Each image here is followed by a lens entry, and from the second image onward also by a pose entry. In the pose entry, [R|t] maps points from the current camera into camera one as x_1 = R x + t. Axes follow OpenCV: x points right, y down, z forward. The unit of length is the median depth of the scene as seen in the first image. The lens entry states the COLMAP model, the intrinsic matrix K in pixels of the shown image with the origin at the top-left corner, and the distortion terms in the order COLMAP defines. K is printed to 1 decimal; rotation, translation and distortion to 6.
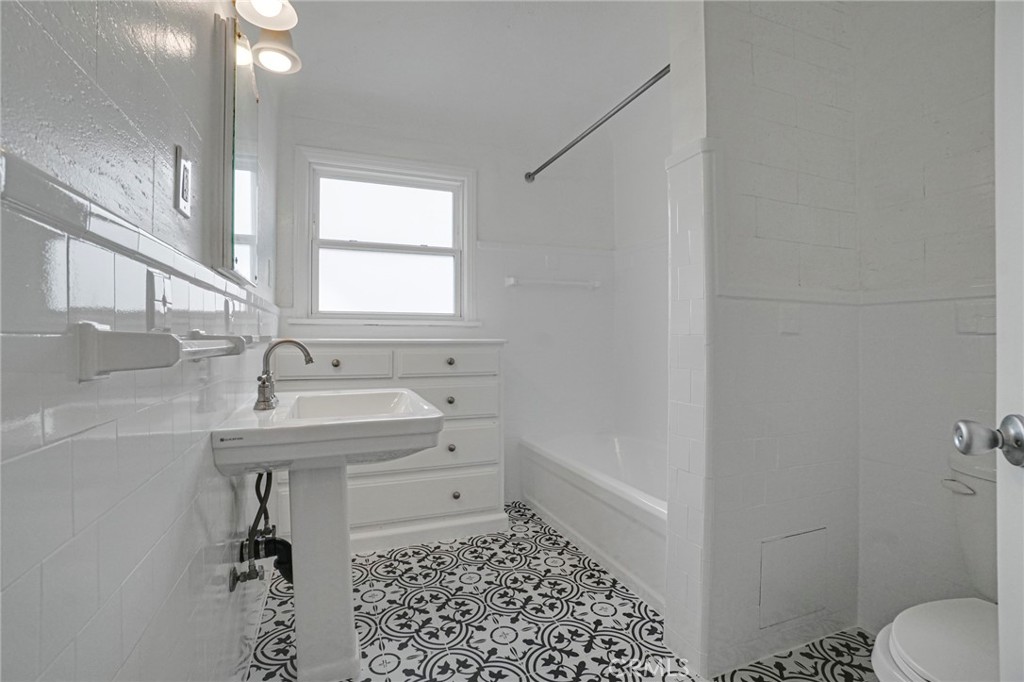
lens RADIAL K [[476.5, 0, 512.0], [0, 476.5, 341.0], [0, 0, 1]] dist [-0.054369, 0.000028]
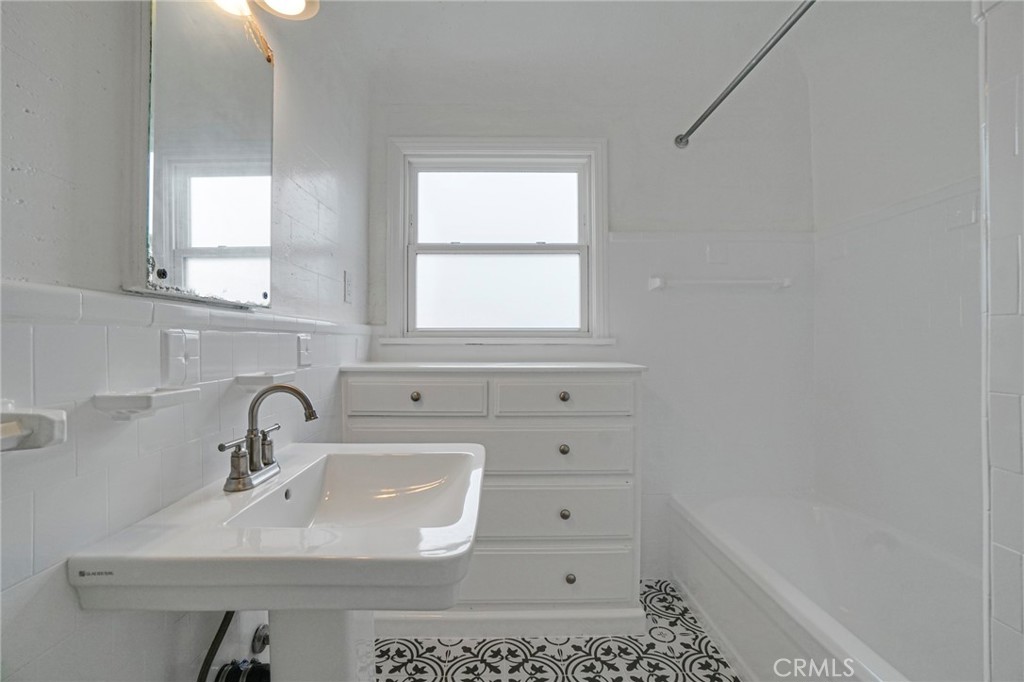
lens RADIAL K [[432.4, 0, 512.0], [0, 432.4, 341.0], [0, 0, 1]] dist [-0.057086, -0.000018]
pose [[0.932858, -0.000439, -0.360244, 0.030047], [-0.000078, 0.999999, -0.001418, -0.036413], [0.360245, 0.001351, 0.932857, 0.315286]]
